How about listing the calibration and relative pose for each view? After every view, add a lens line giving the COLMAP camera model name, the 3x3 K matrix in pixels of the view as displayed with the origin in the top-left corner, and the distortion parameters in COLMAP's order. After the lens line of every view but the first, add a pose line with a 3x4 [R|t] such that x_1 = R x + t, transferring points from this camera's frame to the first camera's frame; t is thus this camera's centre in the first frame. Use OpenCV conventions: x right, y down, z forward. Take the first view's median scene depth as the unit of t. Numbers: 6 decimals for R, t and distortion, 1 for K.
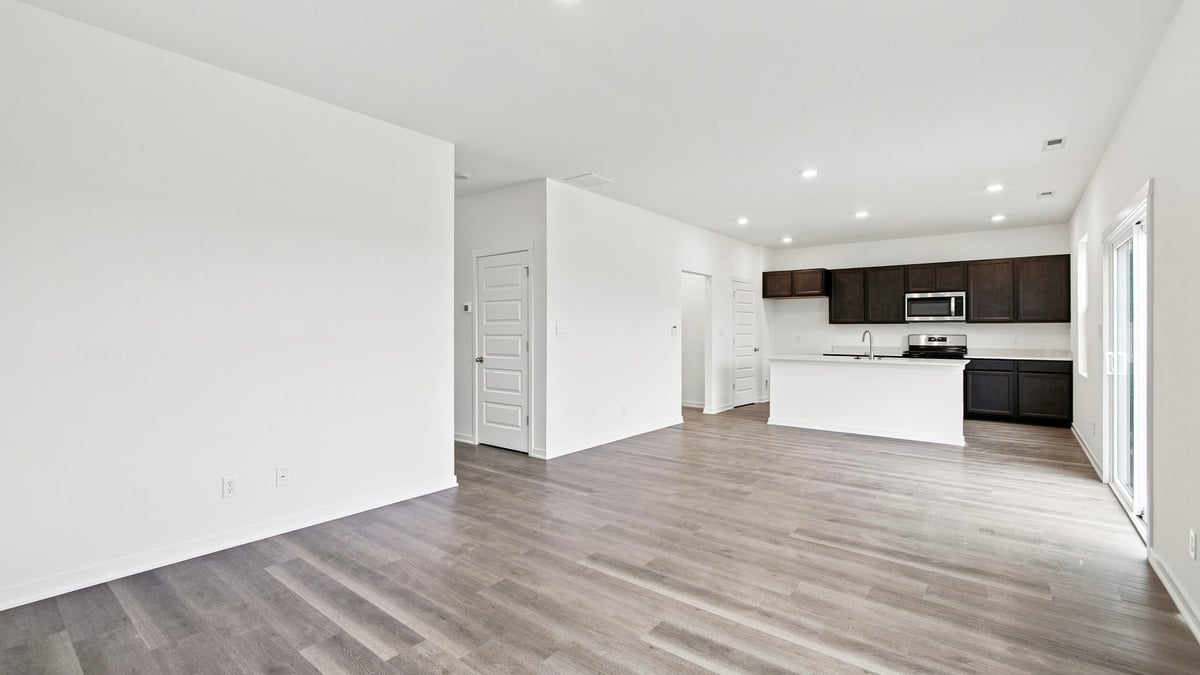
lens RADIAL K [[517.7, 0, 604.2], [0, 517.7, 335.3], [0, 0, 1]] dist [-0.006757, 0.002560]
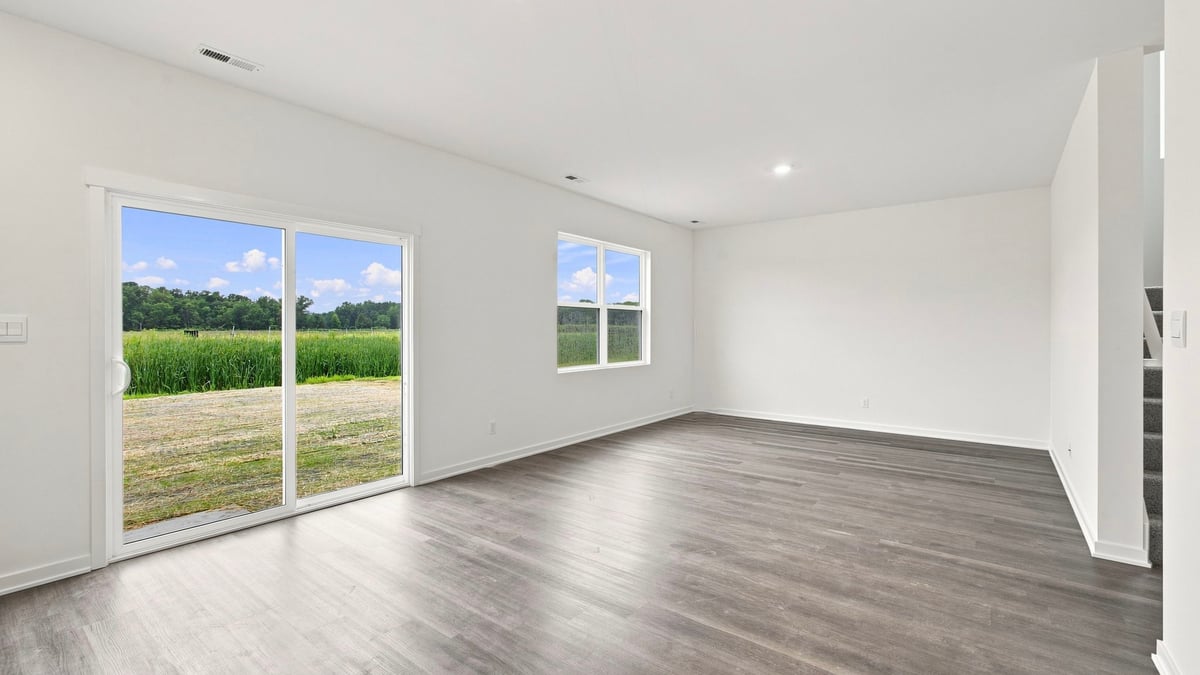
lens RADIAL K [[517.7, 0, 597.2], [0, 517.7, 339.9], [0, 0, 1]] dist [-0.006757, 0.002560]
pose [[-0.999983, -0.005646, -0.001110, 0.471832], [-0.005674, 0.999610, 0.027349, -0.014858], [0.000955, 0.027355, -0.999625, 2.094838]]
